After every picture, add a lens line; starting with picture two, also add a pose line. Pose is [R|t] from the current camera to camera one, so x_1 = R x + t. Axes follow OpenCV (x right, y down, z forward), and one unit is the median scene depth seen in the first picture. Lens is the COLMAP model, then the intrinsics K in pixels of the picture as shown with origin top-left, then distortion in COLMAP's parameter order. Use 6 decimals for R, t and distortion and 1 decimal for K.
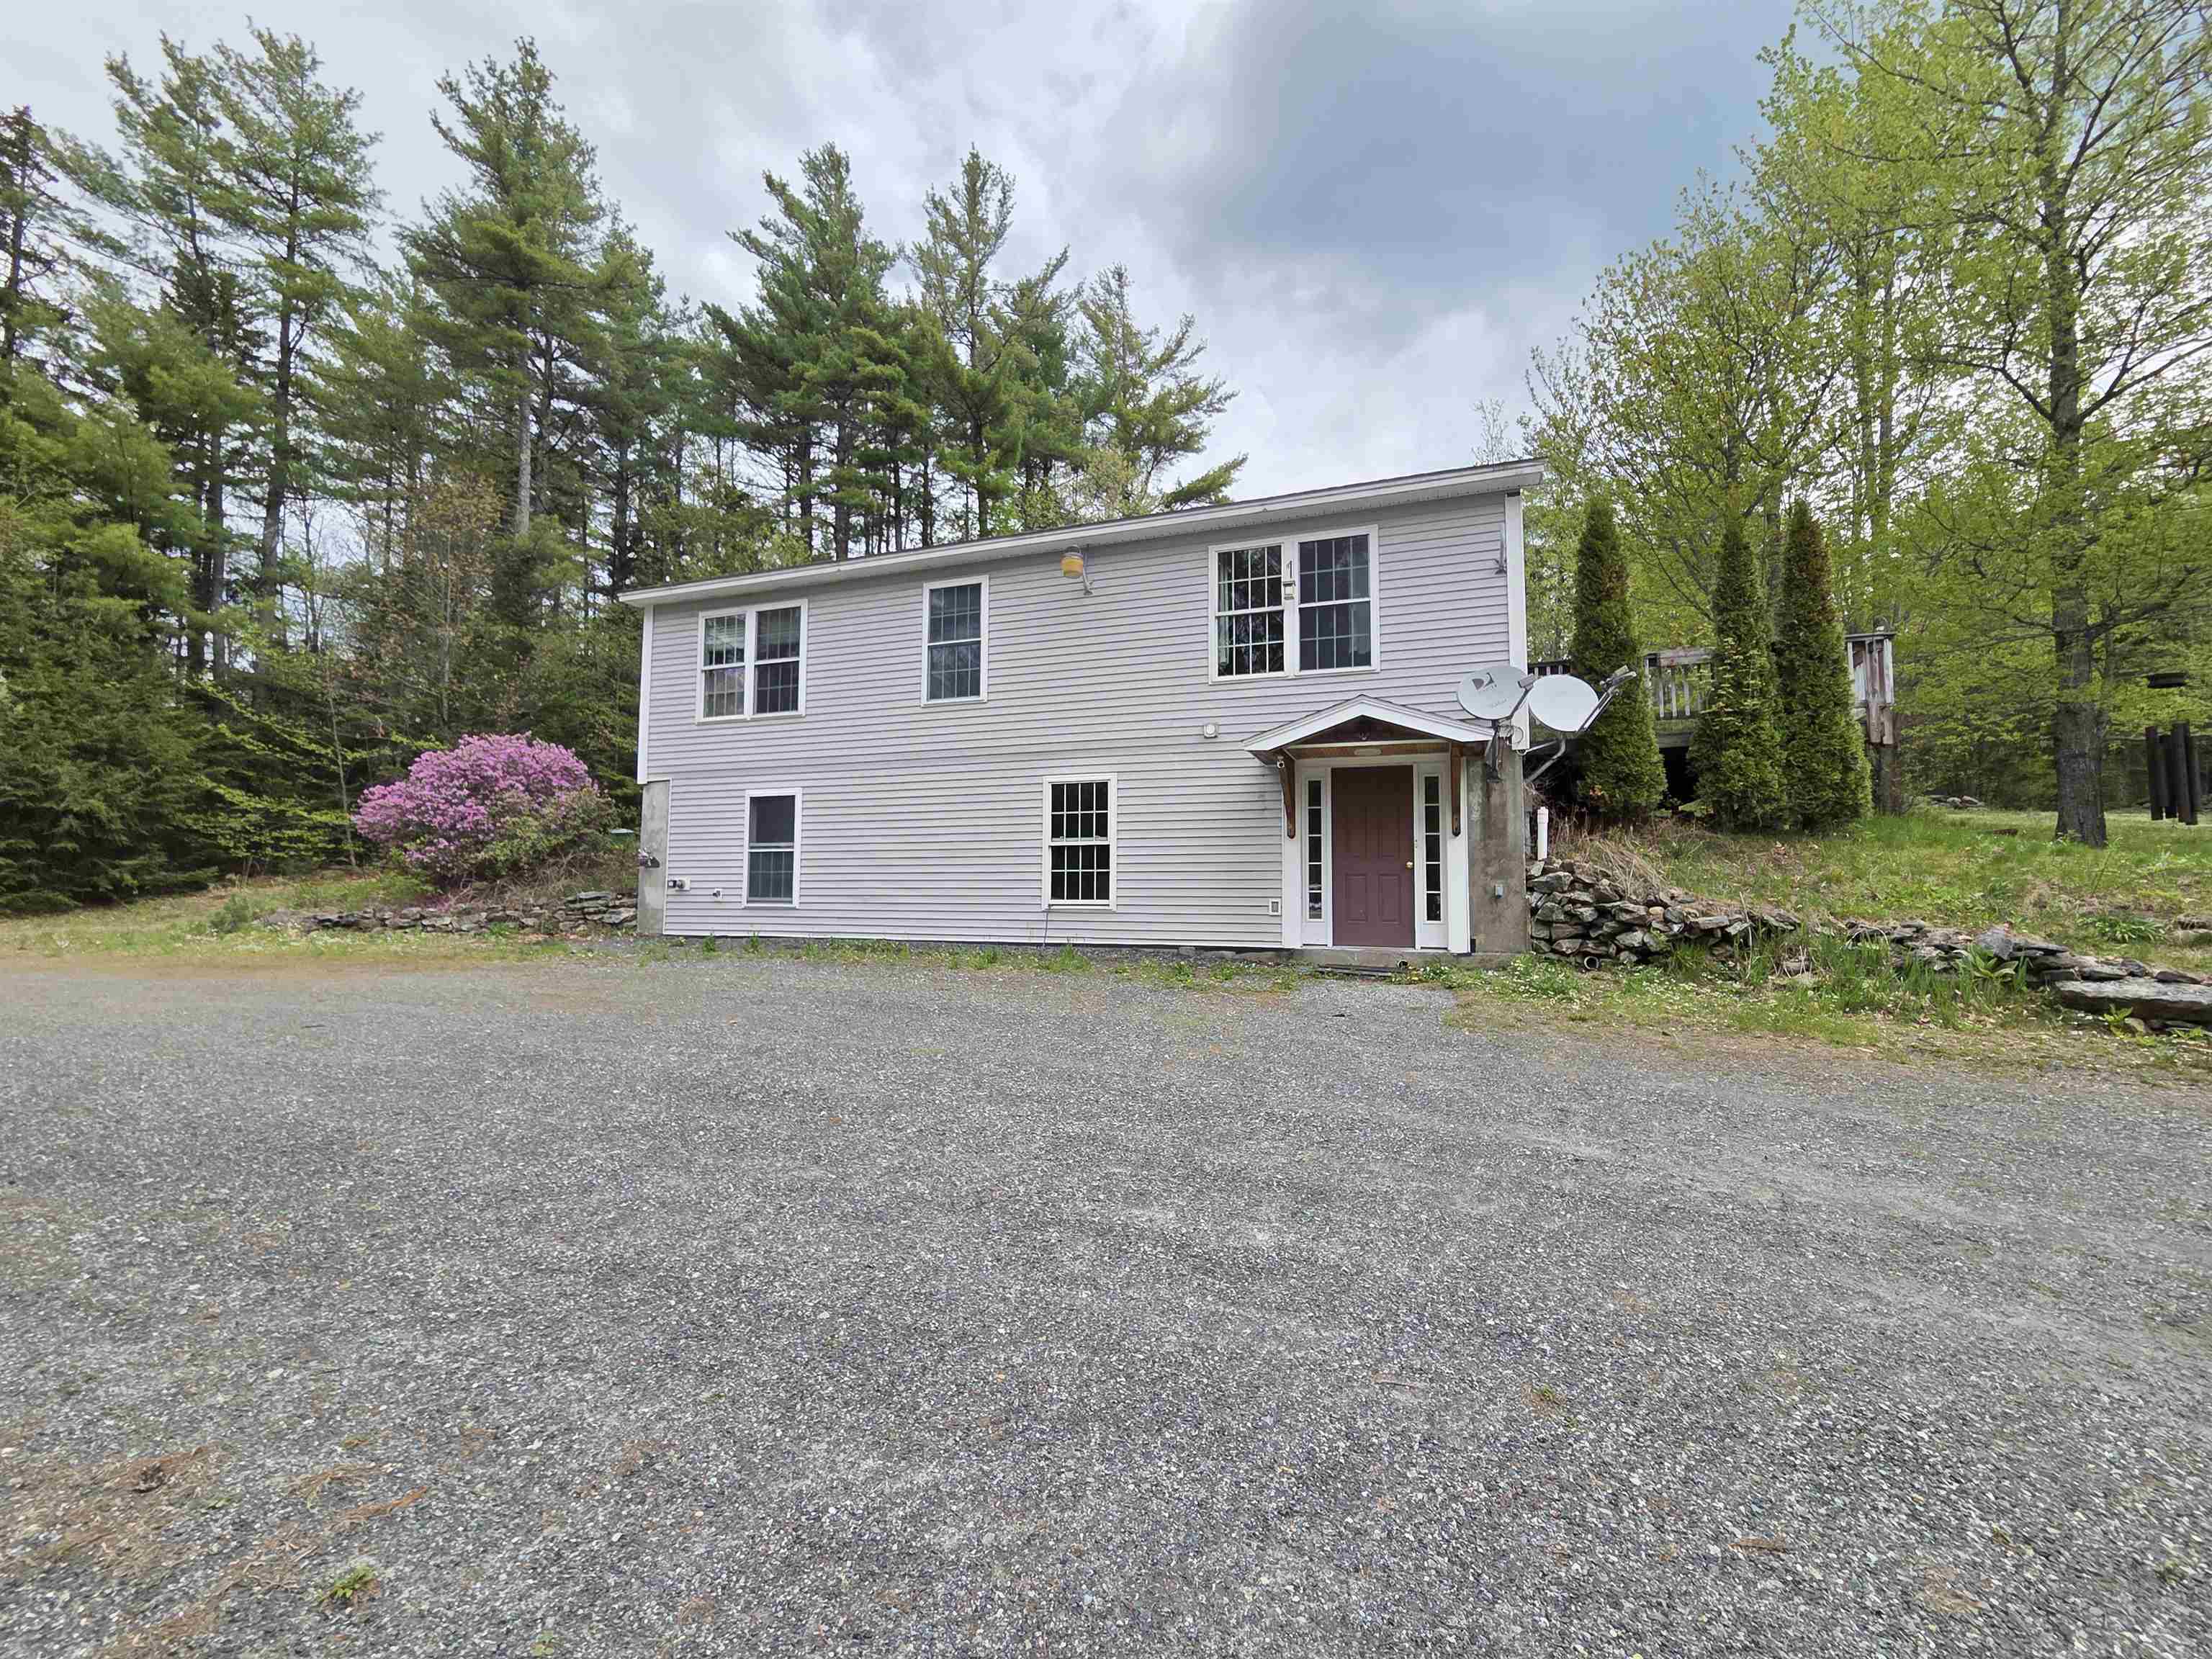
lens RADIAL K [[911.2, 0, 1105.9], [0, 911.2, 834.9], [0, 0, 1]] dist [0.005420, 0.000222]
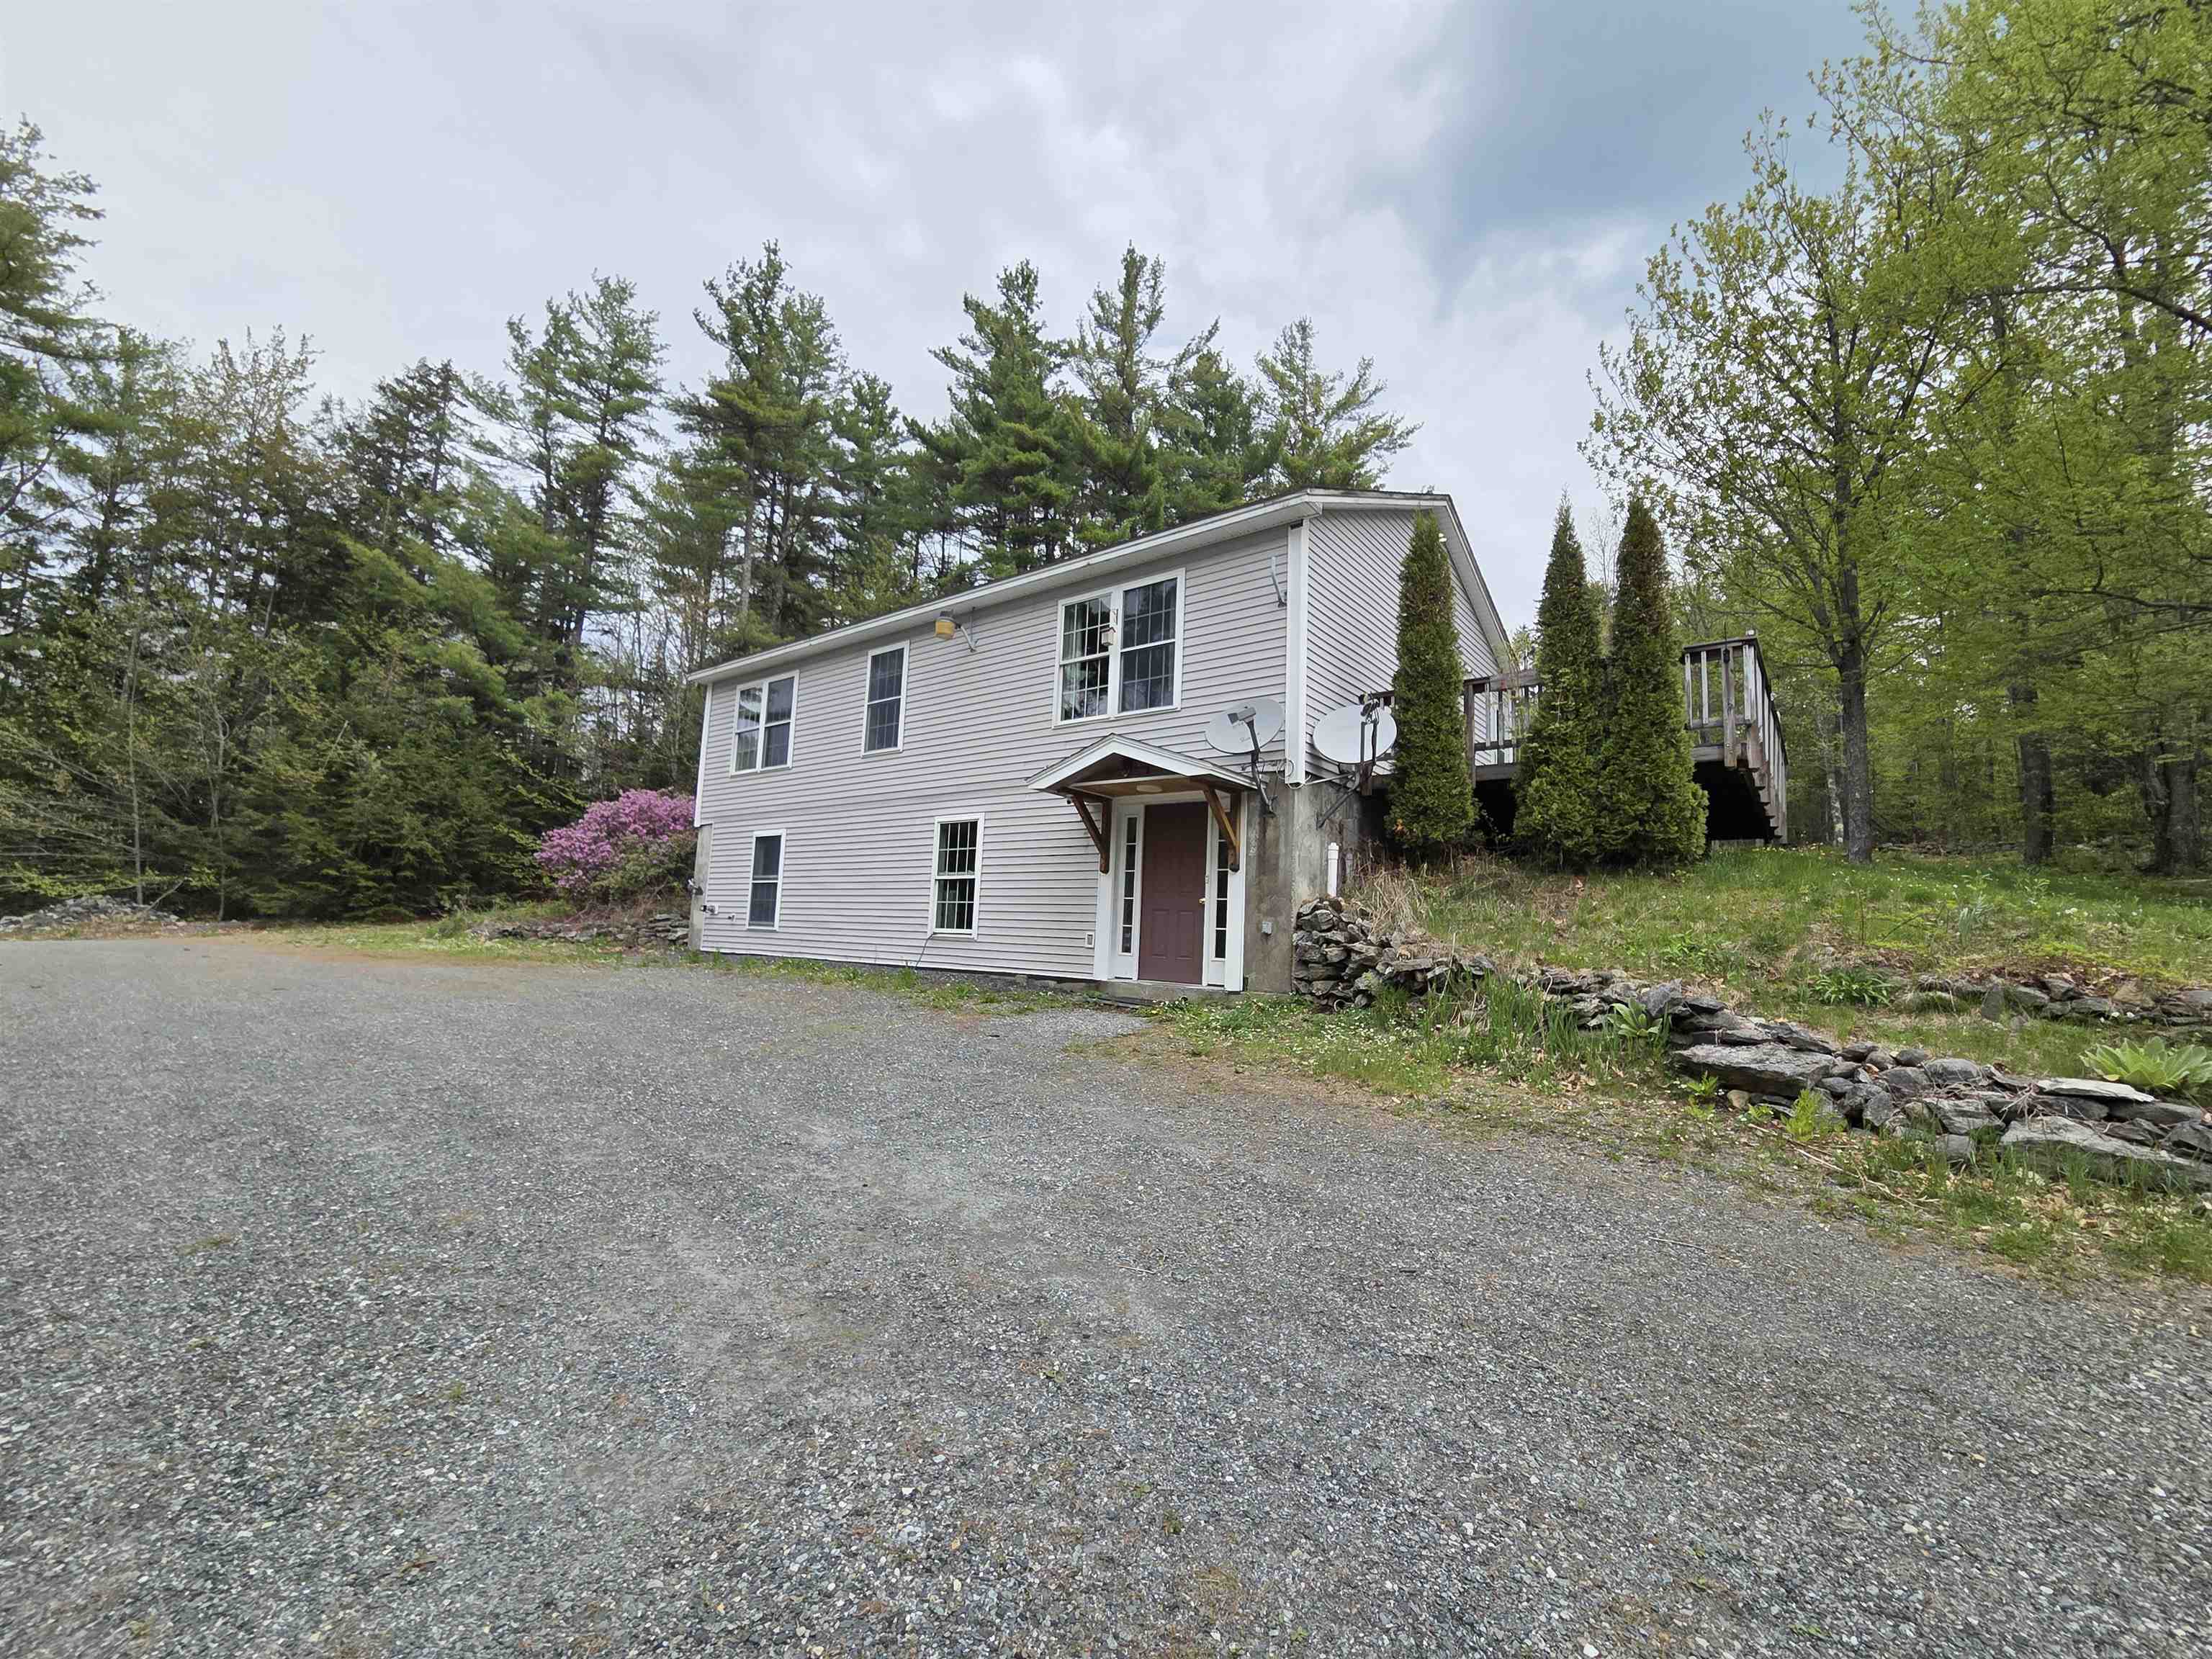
lens RADIAL K [[911.2, 0, 1106.9], [0, 911.2, 828.2], [0, 0, 1]] dist [0.005420, 0.000222]
pose [[0.948020, -0.004550, -0.318178, 0.422100], [-0.014951, 0.998156, -0.058822, 0.010428], [0.317859, 0.060522, 0.946204, 0.015829]]
